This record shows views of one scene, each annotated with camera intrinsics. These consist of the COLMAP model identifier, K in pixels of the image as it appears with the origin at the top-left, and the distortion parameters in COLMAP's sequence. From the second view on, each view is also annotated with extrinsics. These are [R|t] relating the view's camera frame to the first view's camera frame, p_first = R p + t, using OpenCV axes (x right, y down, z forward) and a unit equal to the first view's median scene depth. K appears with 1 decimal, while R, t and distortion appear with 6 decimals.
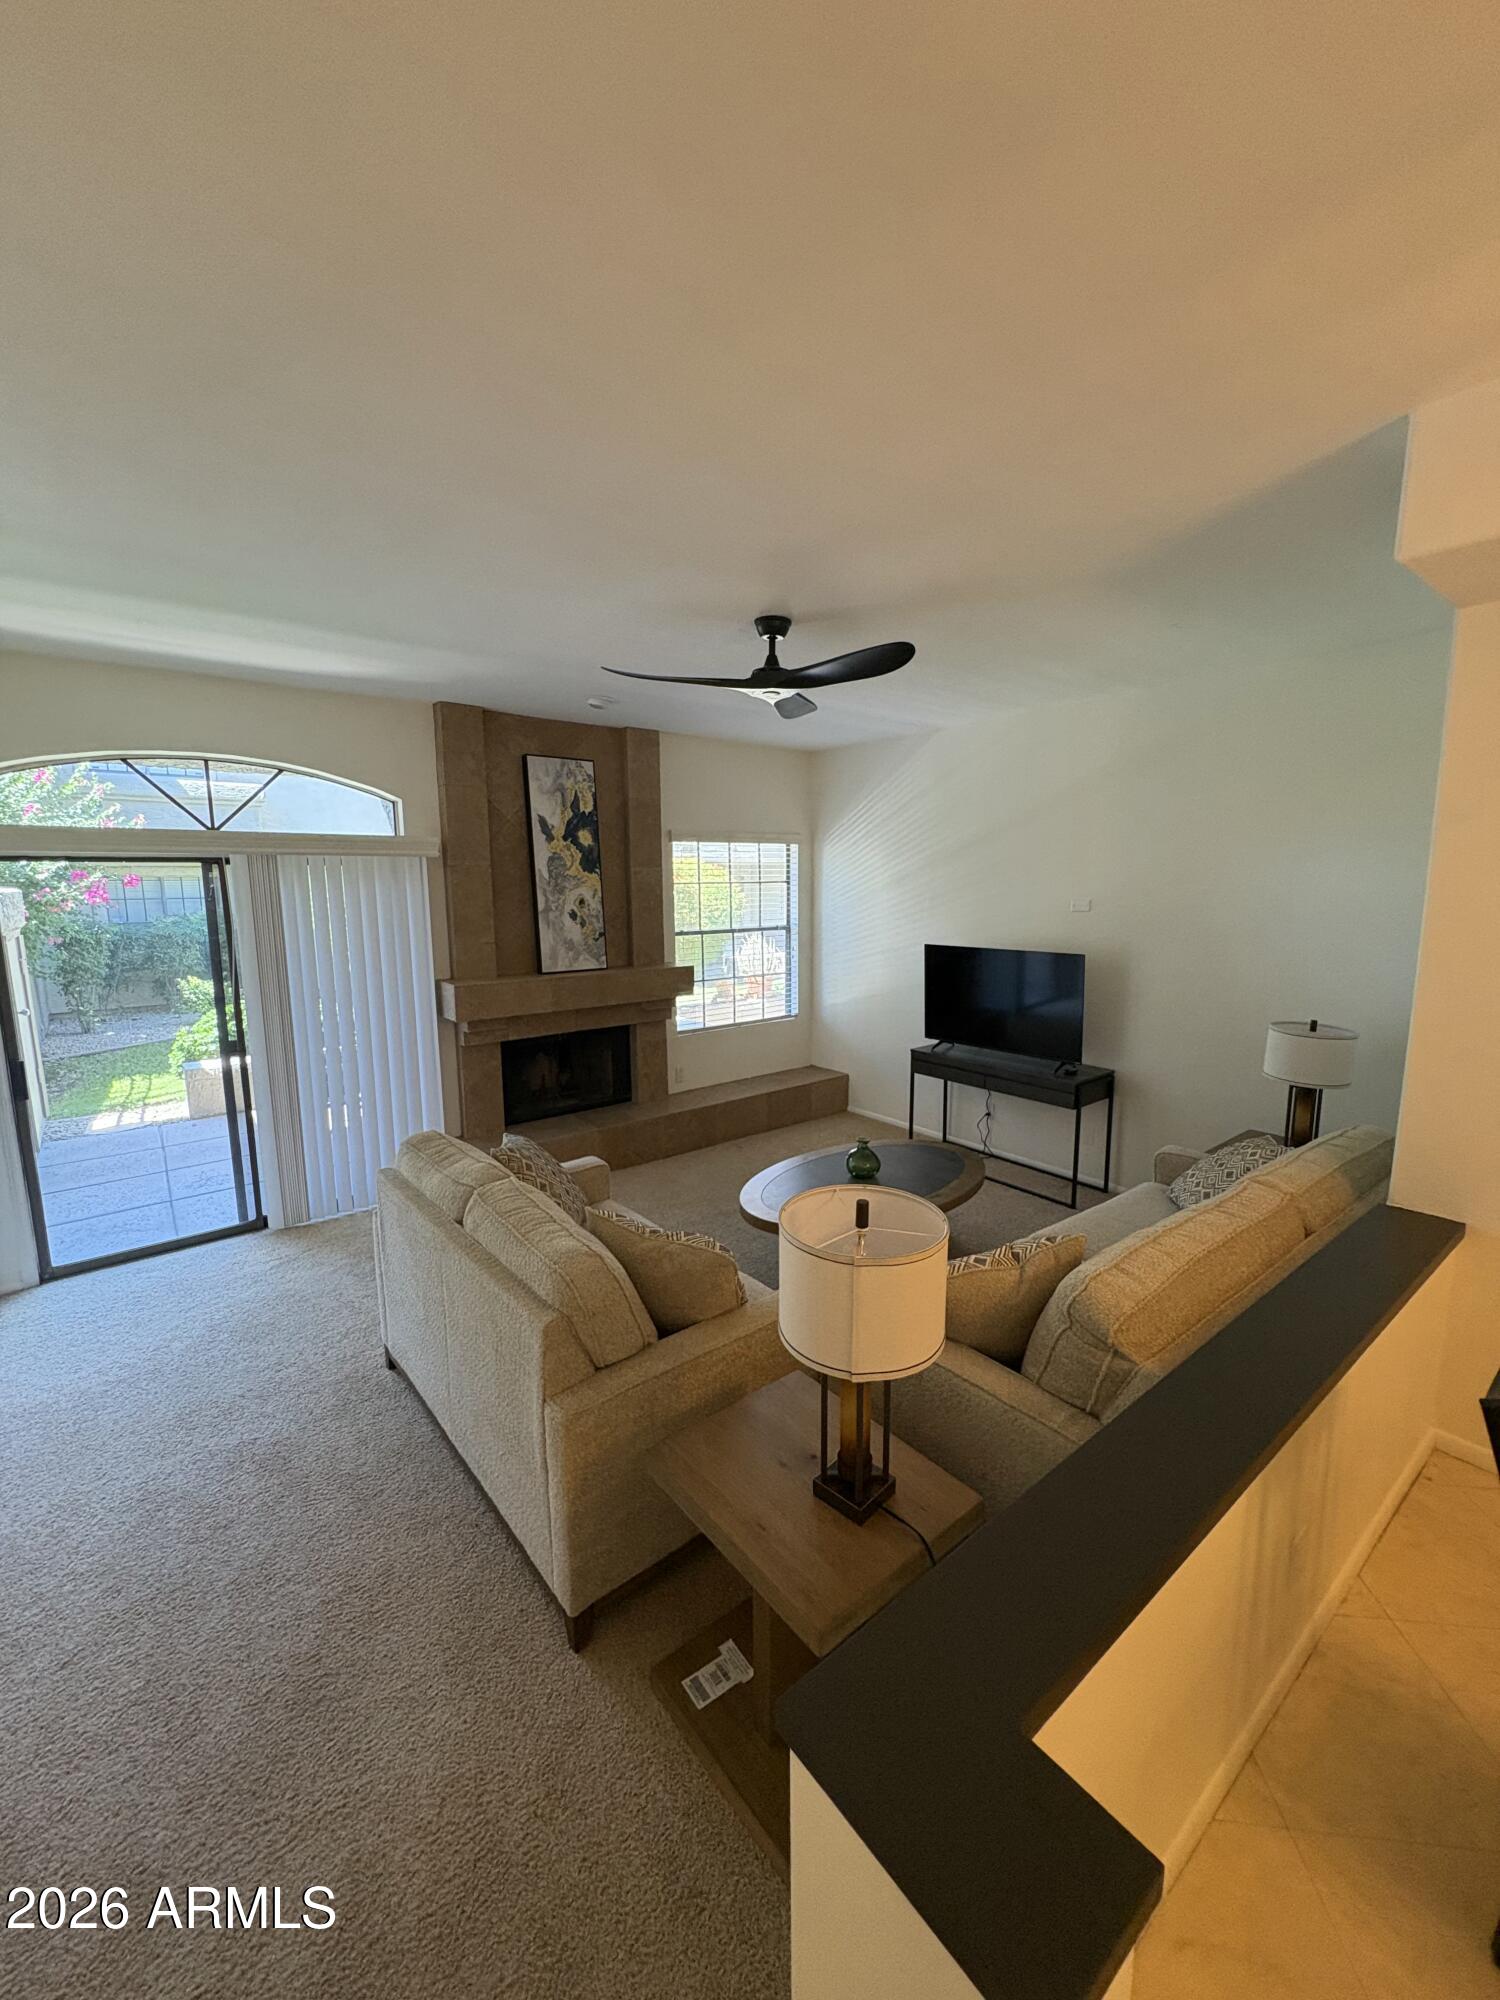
lens RADIAL K [[804.9, 0, 744.3], [0, 804.9, 1001.4], [0, 0, 1]] dist [0.014048, 0.000111]
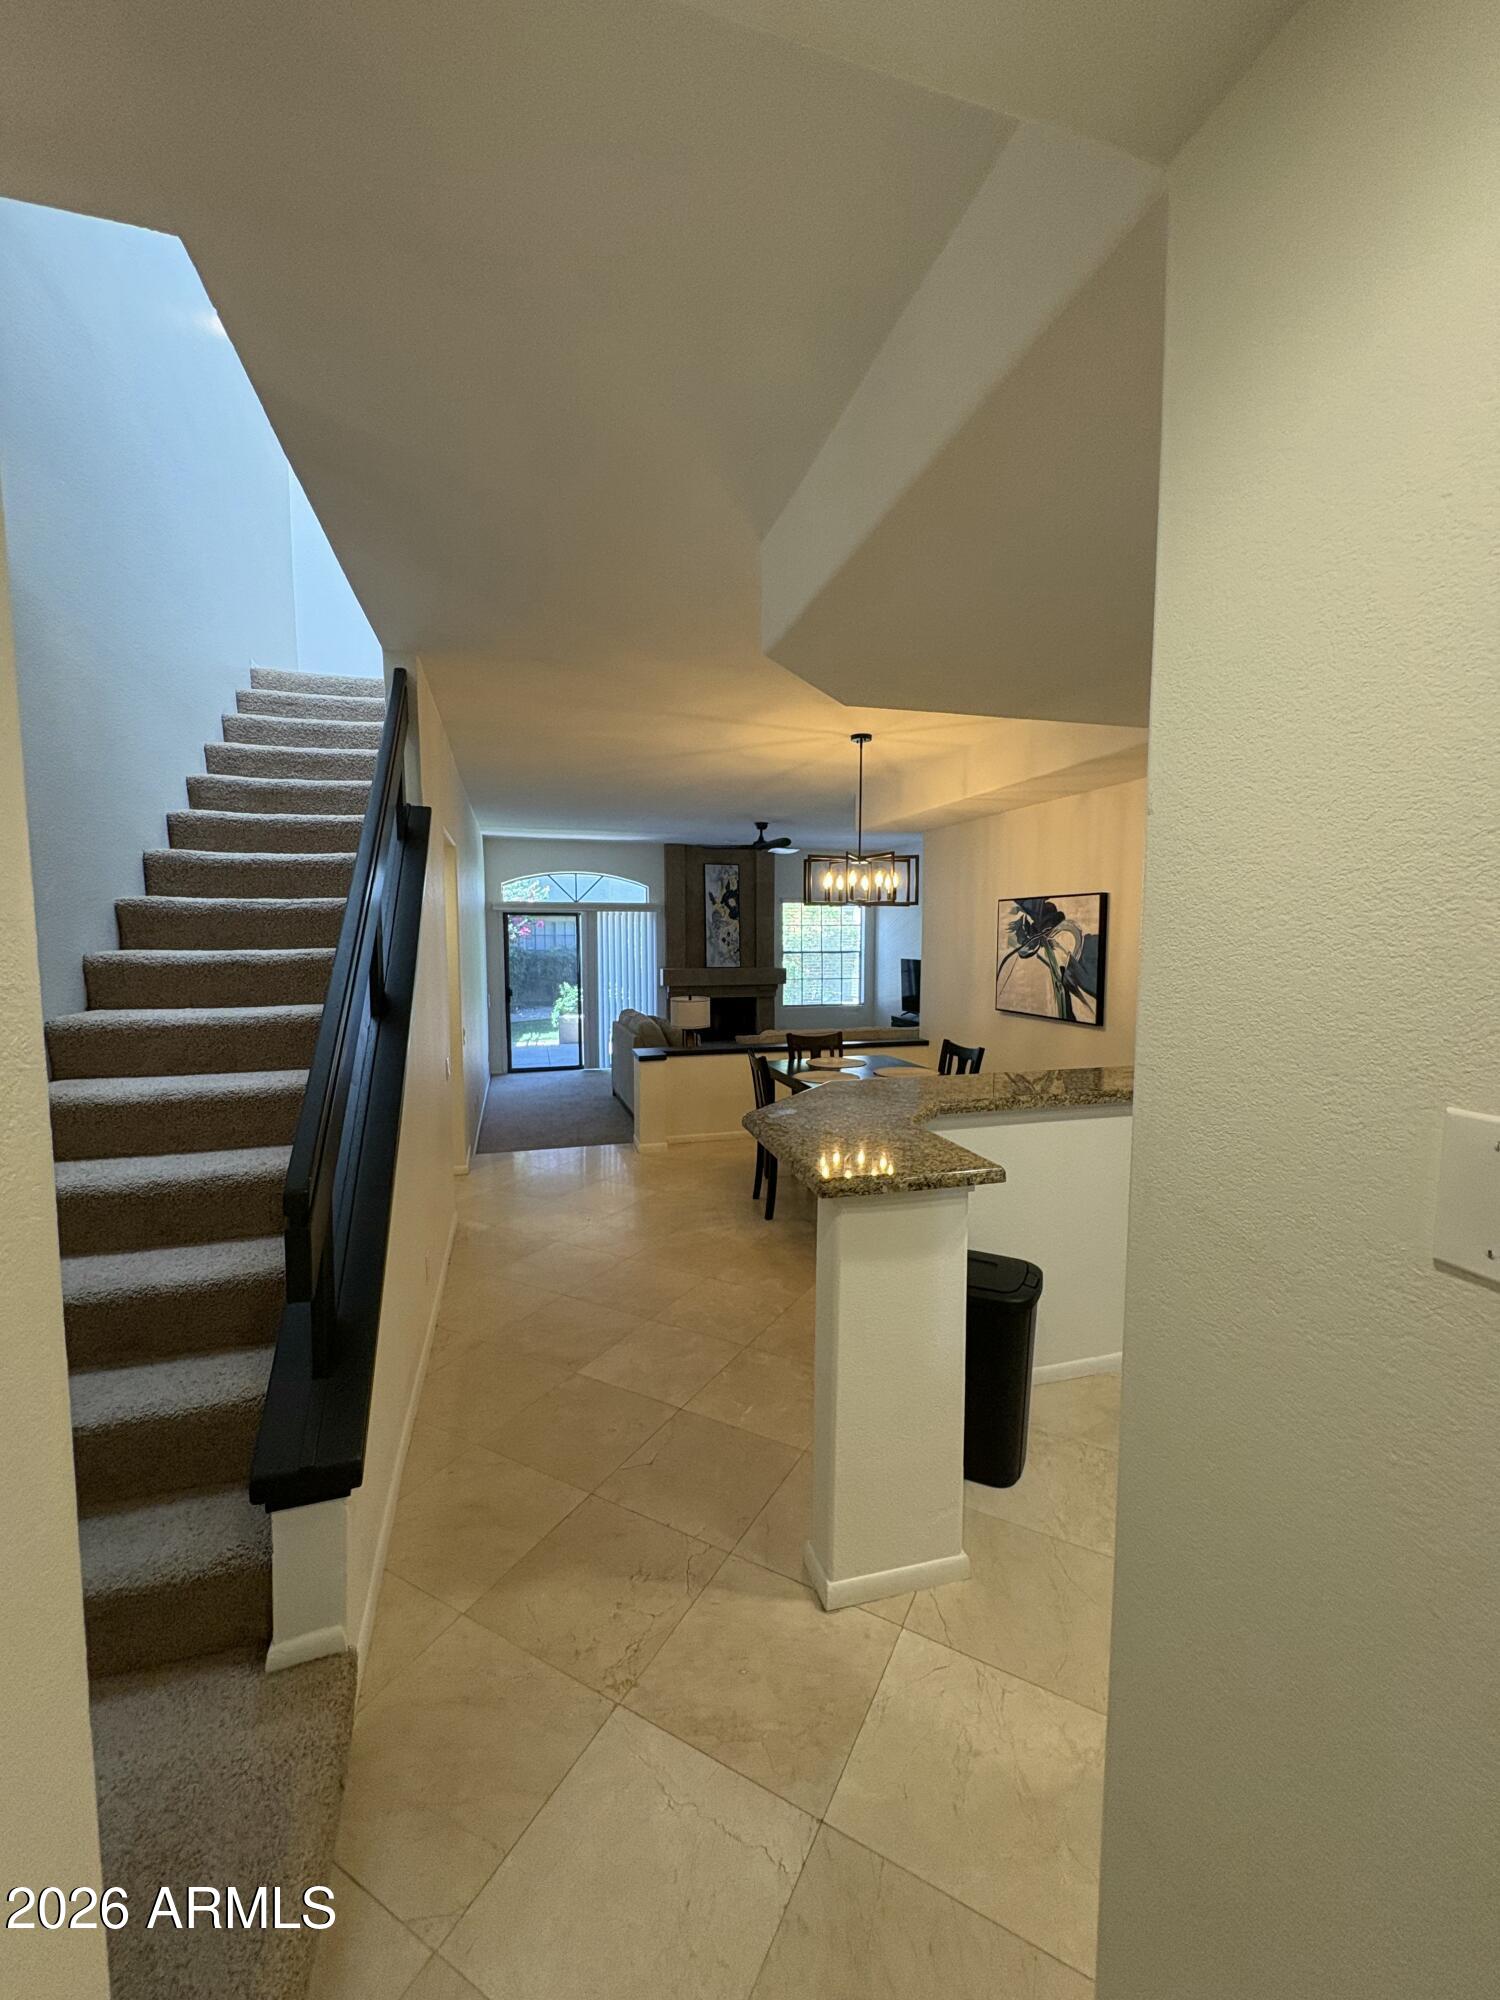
lens RADIAL K [[804.9, 0, 751.8], [0, 804.9, 997.7], [0, 0, 1]] dist [0.014048, 0.000111]
pose [[0.930017, 0.038078, -0.365539, 0.602300], [-0.060772, 0.996859, -0.050777, 0.136950], [0.362457, 0.069438, 0.929410, -0.854174]]
